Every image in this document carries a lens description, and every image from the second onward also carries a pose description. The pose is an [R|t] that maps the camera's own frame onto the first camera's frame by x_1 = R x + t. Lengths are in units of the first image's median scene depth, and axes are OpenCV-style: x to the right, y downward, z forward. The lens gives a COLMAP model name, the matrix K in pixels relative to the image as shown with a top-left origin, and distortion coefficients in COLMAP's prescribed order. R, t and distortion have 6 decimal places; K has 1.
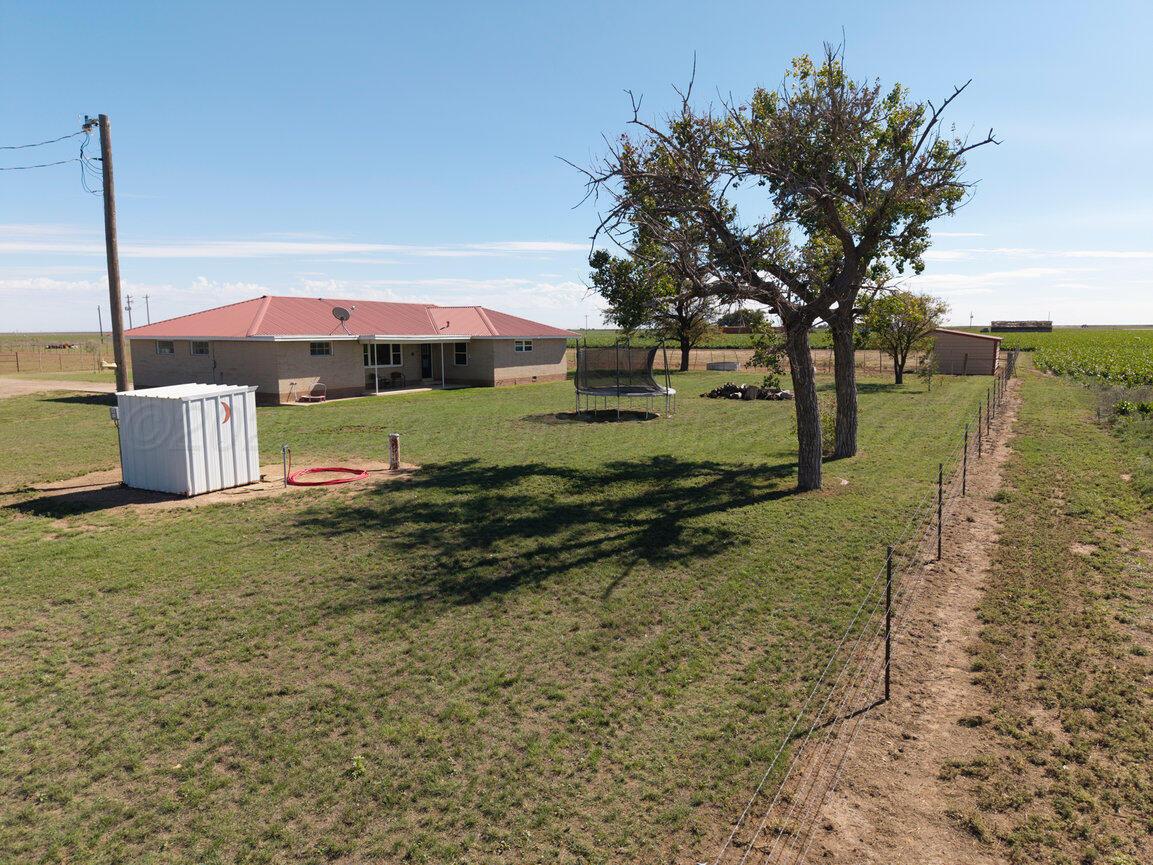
lens RADIAL K [[770.1, 0, 581.2], [0, 770.1, 433.4], [0, 0, 1]] dist [0.009724, -0.014013]
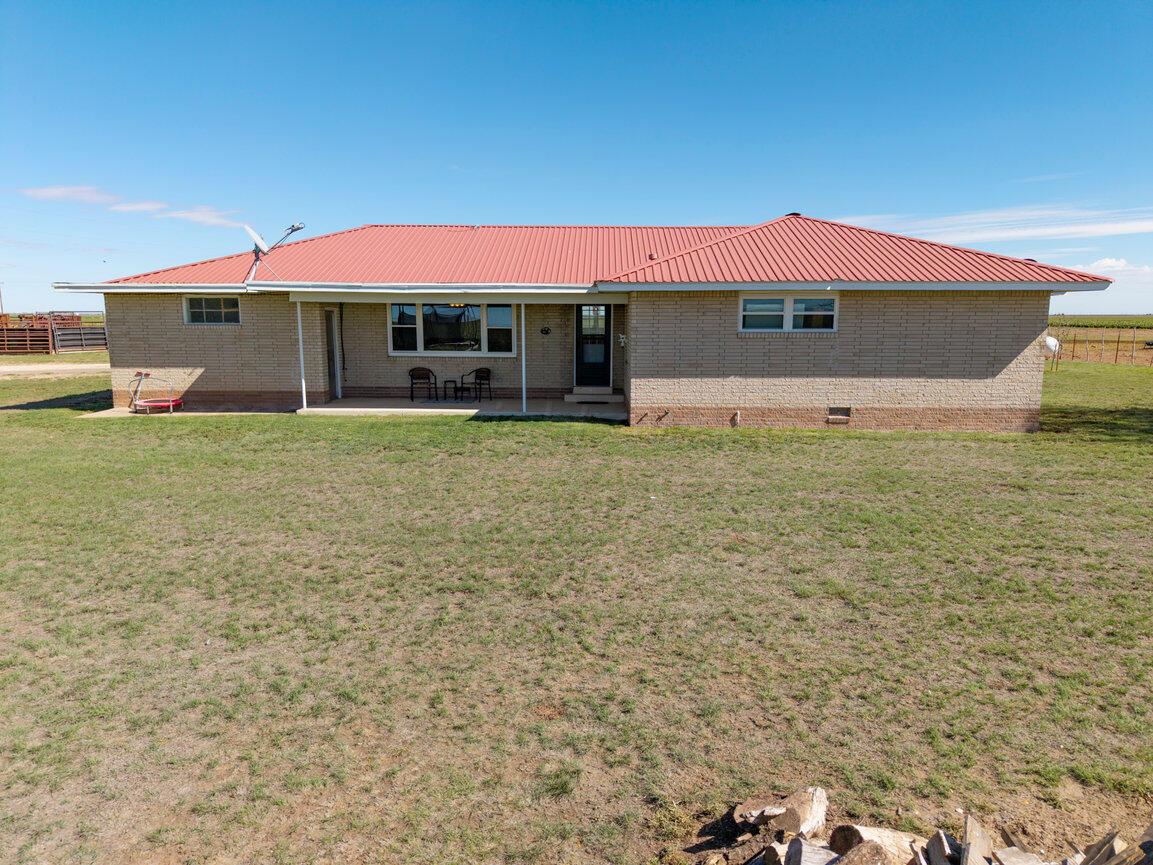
lens RADIAL K [[770.1, 0, 575.6], [0, 770.1, 426.9], [0, 0, 1]] dist [0.009724, -0.014013]
pose [[0.458779, 0.128023, -0.879279, 0.192170], [-0.117842, 0.989591, 0.082599, -0.086516], [0.880701, 0.065721, 0.469090, 0.809762]]
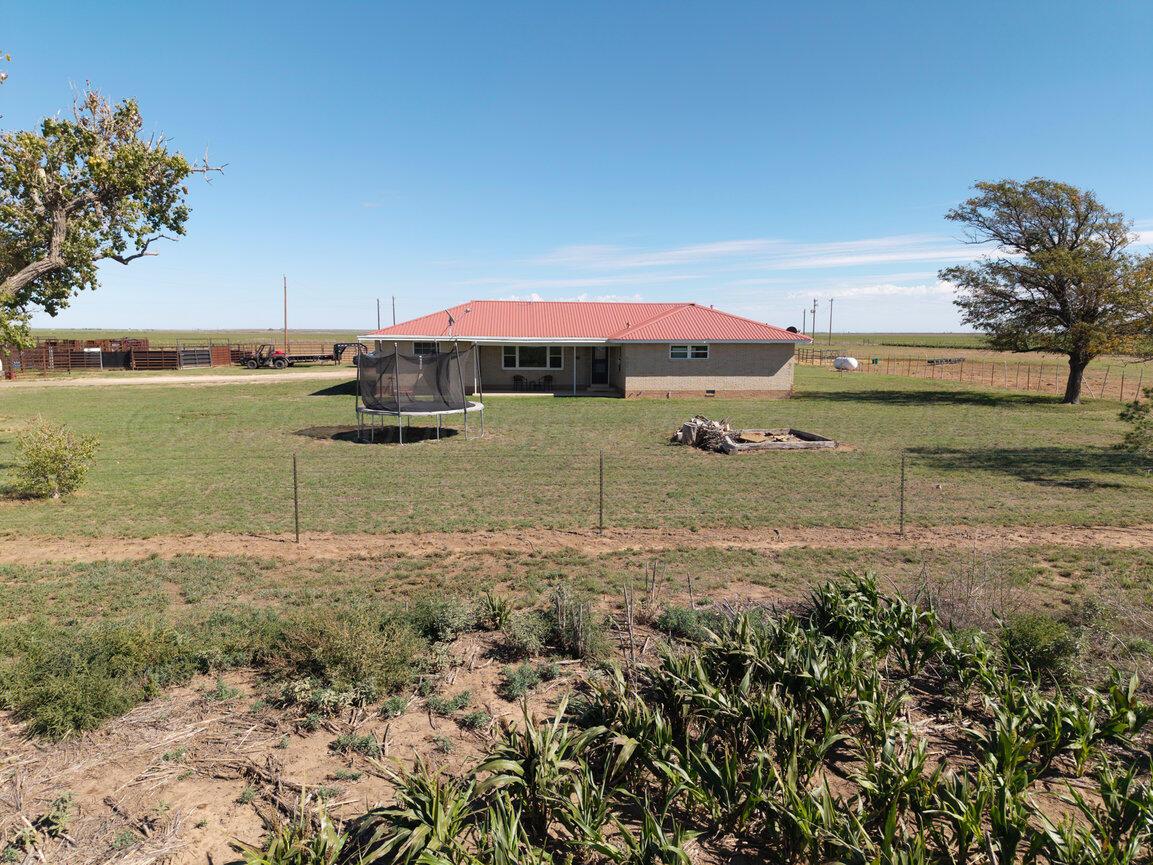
lens RADIAL K [[770.1, 0, 578.5], [0, 770.1, 427.0], [0, 0, 1]] dist [0.009724, -0.014013]
pose [[0.551663, 0.105984, -0.827306, 0.573426], [-0.113776, 0.992184, 0.051238, -0.066706], [0.826271, 0.065862, 0.559410, 0.478704]]
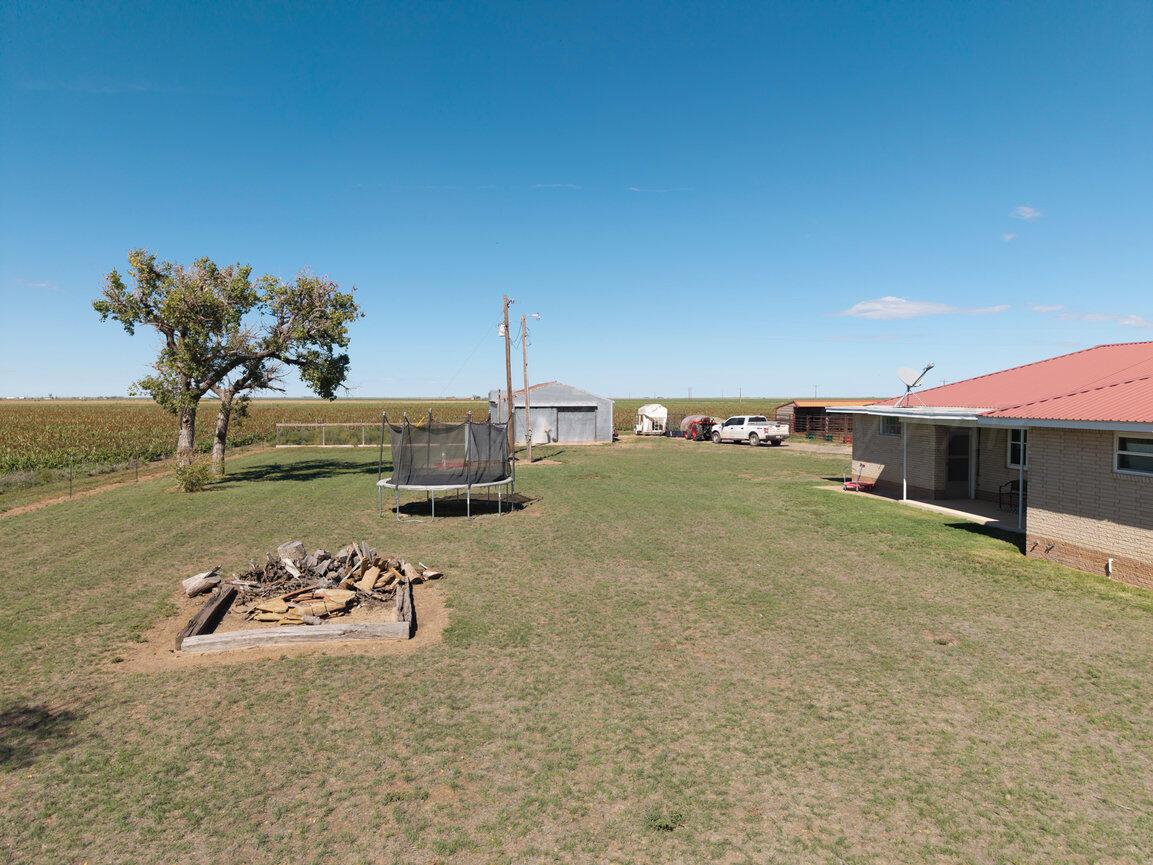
lens RADIAL K [[770.1, 0, 581.5], [0, 770.1, 432.9], [0, 0, 1]] dist [0.009724, -0.014013]
pose [[-0.785899, 0.029927, -0.617631, 0.289909], [-0.080275, 0.985438, 0.149894, -0.157056], [0.613122, 0.167382, -0.772052, 1.149438]]
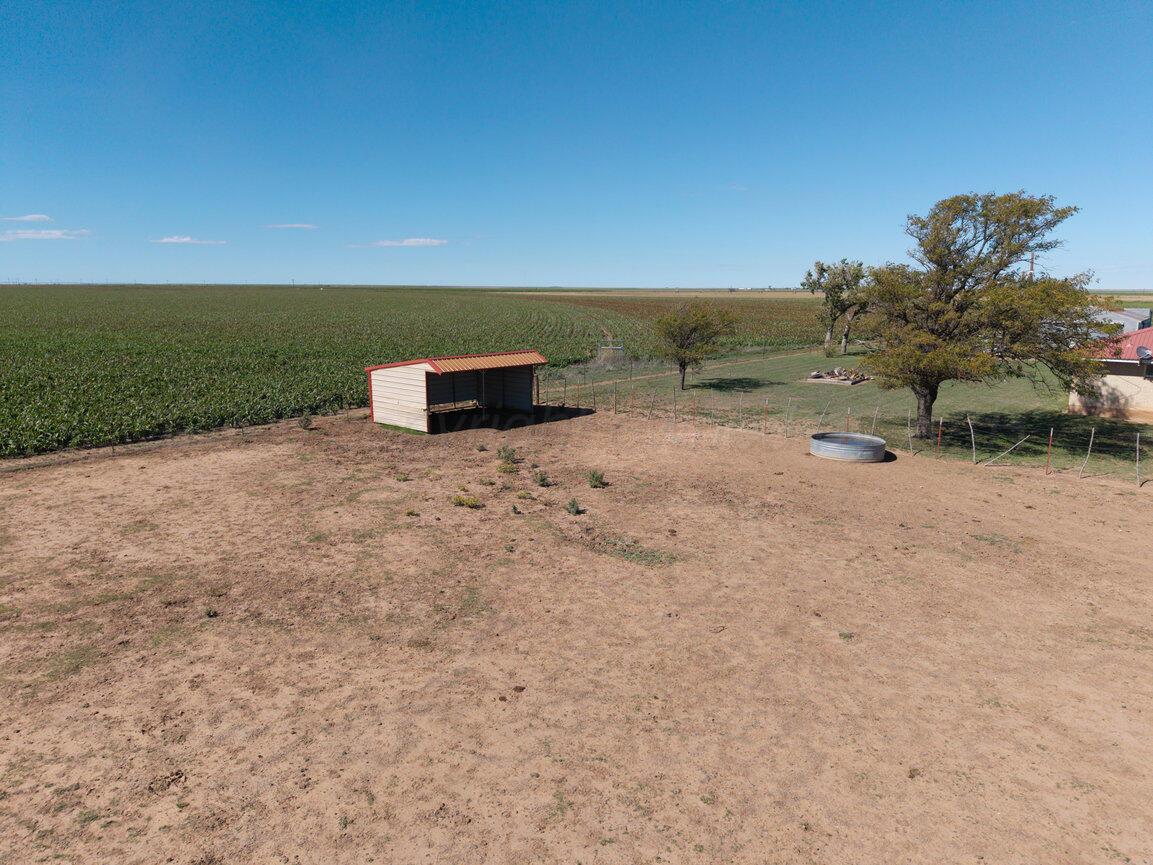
lens RADIAL K [[770.1, 0, 579.0], [0, 770.1, 434.0], [0, 0, 1]] dist [0.009724, -0.014013]
pose [[-0.984979, -0.033378, 0.169416, 0.386912], [0.021679, 0.949472, 0.313101, -0.353421], [-0.171307, 0.312071, -0.934487, 2.117509]]
